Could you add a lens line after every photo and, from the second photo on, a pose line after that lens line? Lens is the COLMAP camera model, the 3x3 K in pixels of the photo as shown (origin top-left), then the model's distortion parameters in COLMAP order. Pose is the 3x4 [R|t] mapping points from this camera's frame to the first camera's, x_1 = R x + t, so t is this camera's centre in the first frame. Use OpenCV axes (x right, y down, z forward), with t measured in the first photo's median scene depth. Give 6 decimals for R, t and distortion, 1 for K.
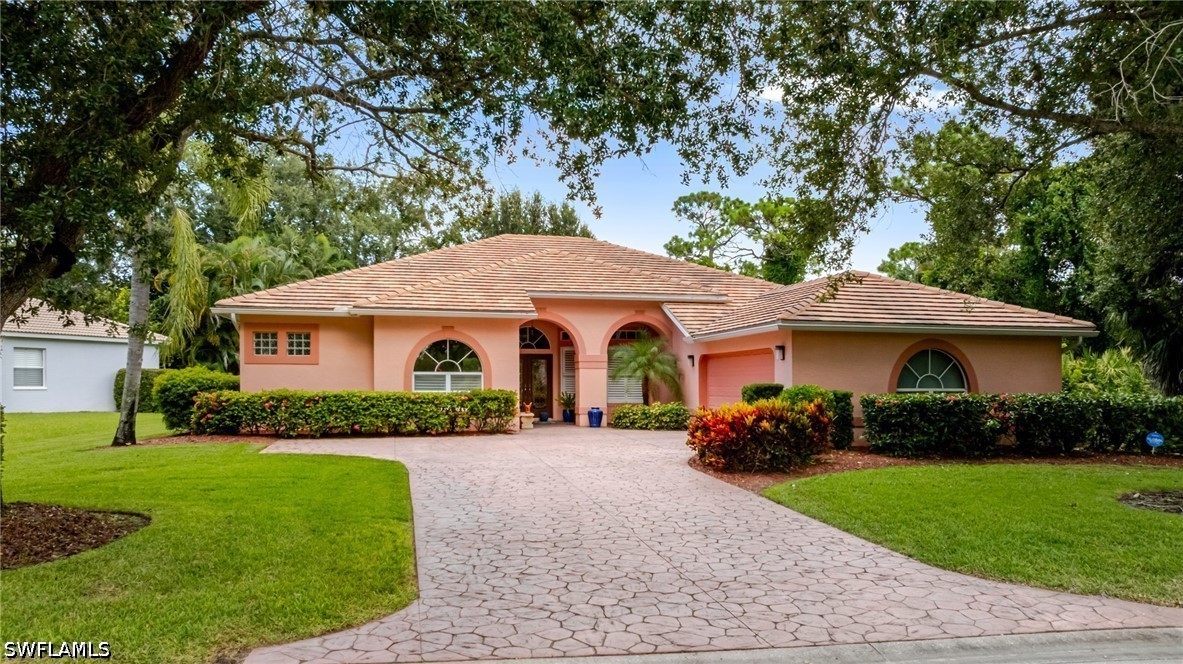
lens RADIAL K [[938.7, 0, 592.3], [0, 938.7, 382.9], [0, 0, 1]] dist [0.000964, 0.000859]
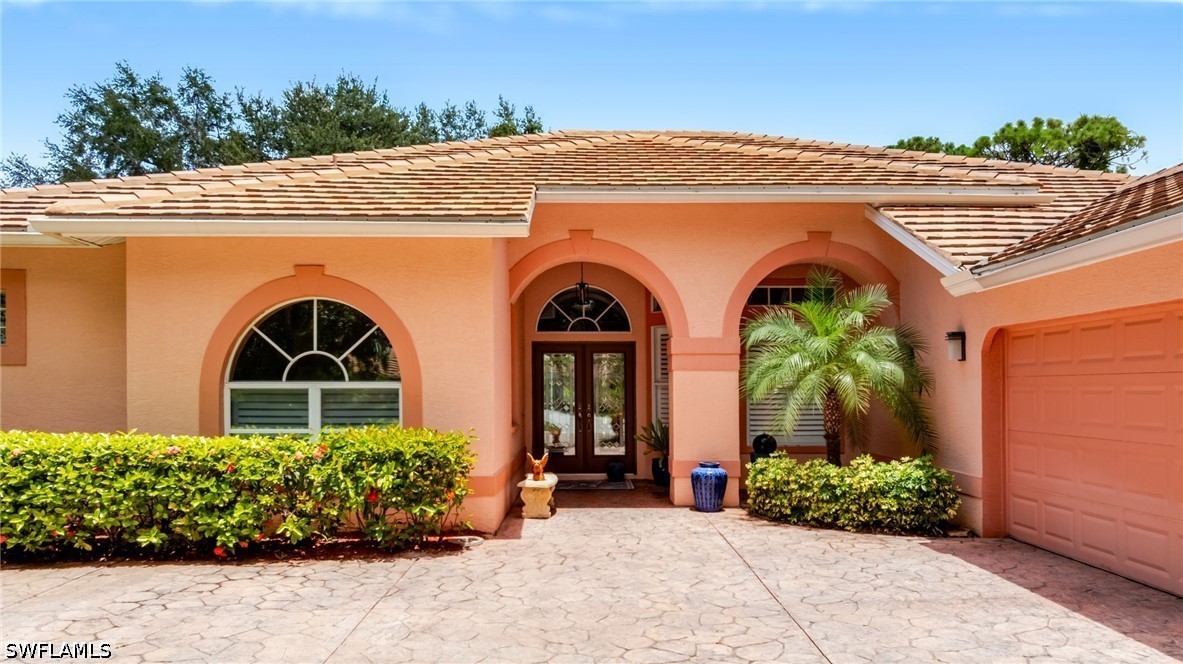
lens RADIAL K [[938.7, 0, 592.3], [0, 938.7, 382.9], [0, 0, 1]] dist [0.000964, 0.000859]
pose [[0.979529, -0.006054, -0.201211, 0.038554], [0.004911, 0.999969, -0.006180, -0.007693], [0.201242, 0.005066, 0.979528, 0.608695]]
